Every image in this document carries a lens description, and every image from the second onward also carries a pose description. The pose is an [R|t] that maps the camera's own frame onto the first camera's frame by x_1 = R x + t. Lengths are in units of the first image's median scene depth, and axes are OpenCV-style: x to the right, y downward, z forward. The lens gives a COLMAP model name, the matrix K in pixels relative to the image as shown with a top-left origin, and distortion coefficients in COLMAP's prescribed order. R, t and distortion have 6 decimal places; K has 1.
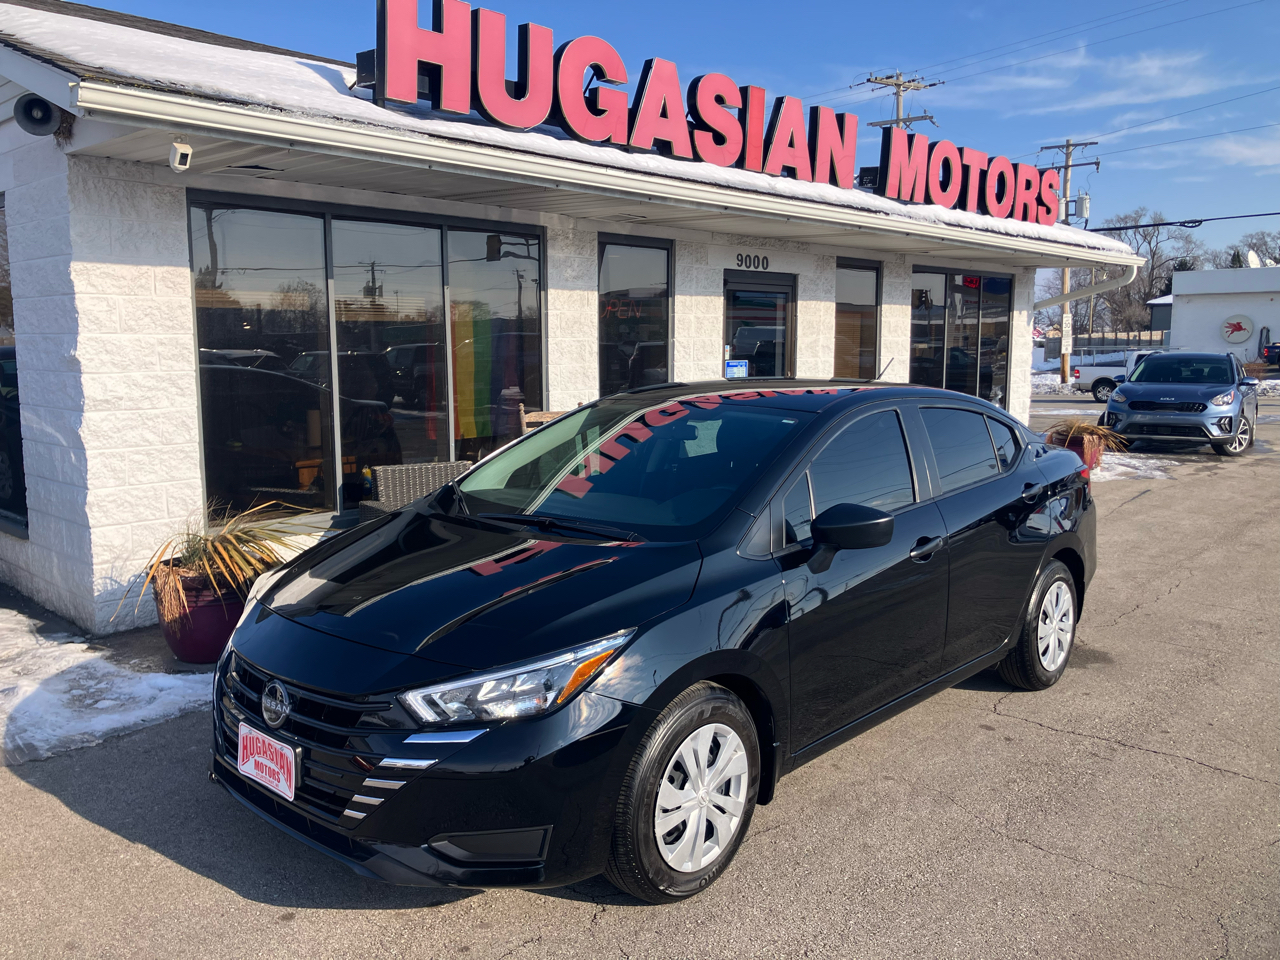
lens RADIAL K [[1055.6, 0, 631.1], [0, 1055.6, 472.8], [0, 0, 1]] dist [0.003986, 0.022457]
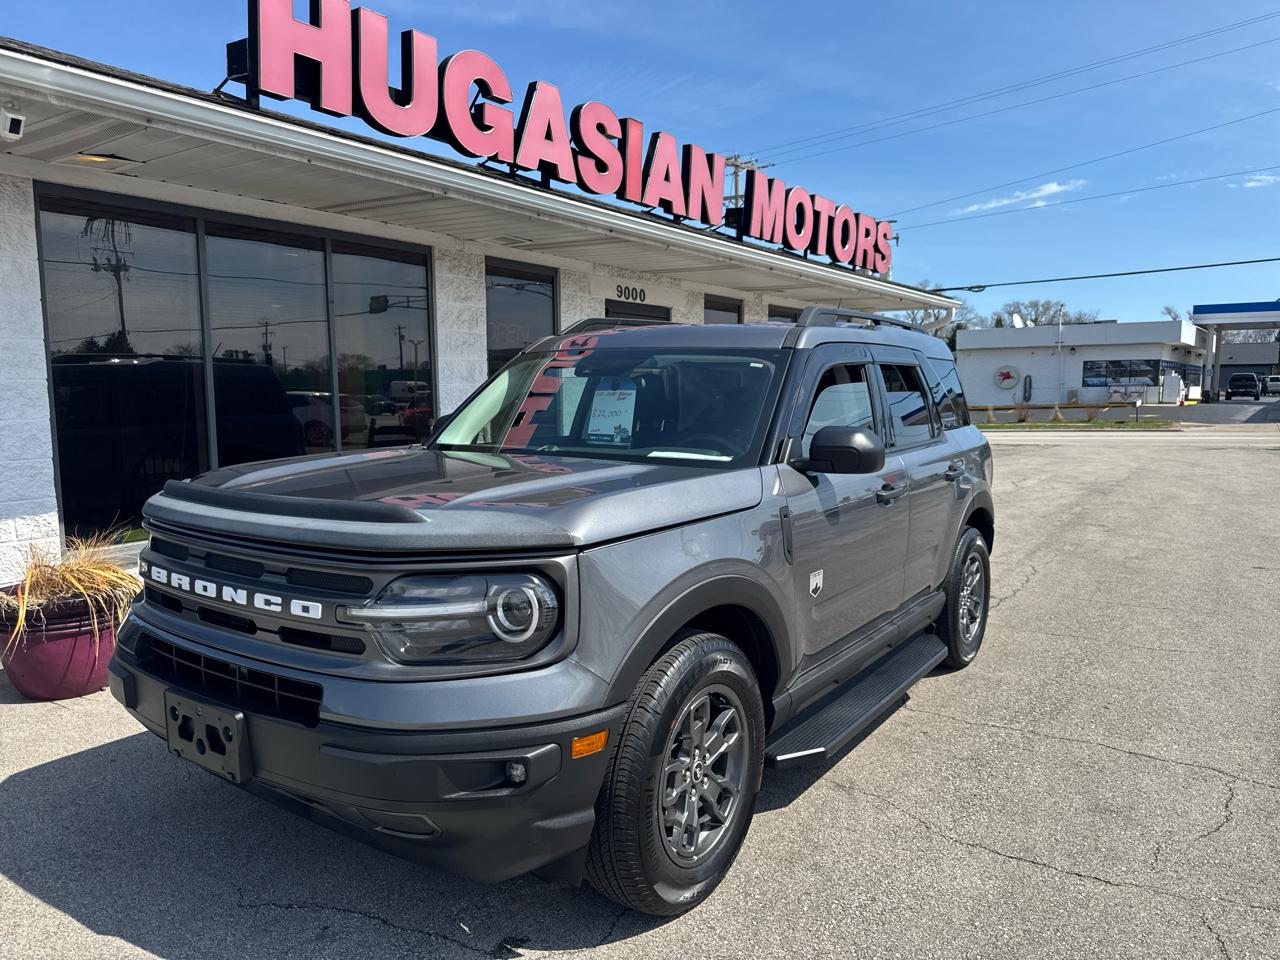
lens RADIAL K [[911.8, 0, 642.8], [0, 911.8, 497.4], [0, 0, 1]] dist [0.038399, -0.049756]
pose [[0.989168, -0.020651, 0.145329, -0.013723], [0.021981, 0.999730, -0.007548, 0.016799], [-0.145133, 0.010661, 0.989355, 0.100618]]
